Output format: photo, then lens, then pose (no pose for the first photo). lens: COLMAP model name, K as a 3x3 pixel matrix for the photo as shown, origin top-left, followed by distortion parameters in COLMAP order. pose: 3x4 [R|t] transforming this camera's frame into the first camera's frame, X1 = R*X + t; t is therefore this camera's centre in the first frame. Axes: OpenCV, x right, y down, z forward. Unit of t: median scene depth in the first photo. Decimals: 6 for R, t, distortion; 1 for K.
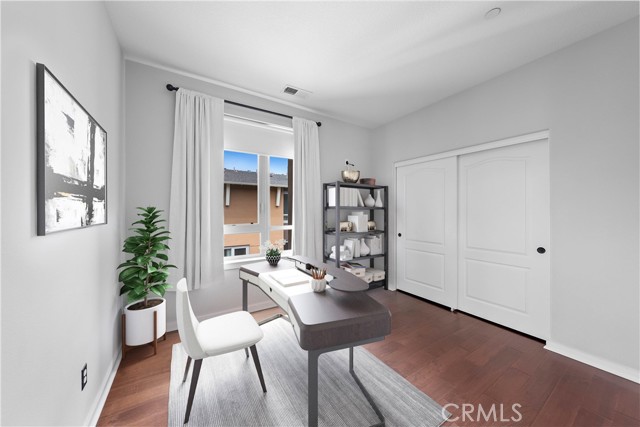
lens RADIAL K [[218.9, 0, 321.2], [0, 218.9, 212.9], [0, 0, 1]] dist [-0.009571, 0.000838]
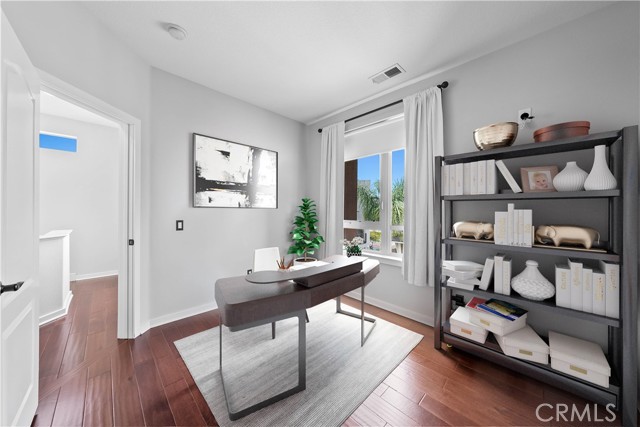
lens RADIAL K [[218.9, 0, 321.6], [0, 218.9, 211.7], [0, 0, 1]] dist [-0.009571, 0.000838]
pose [[0.222860, 0.005039, -0.974837, 0.639441], [0.001650, 0.999983, 0.005547, -0.001954], [0.974849, -0.002845, 0.222848, 0.497701]]
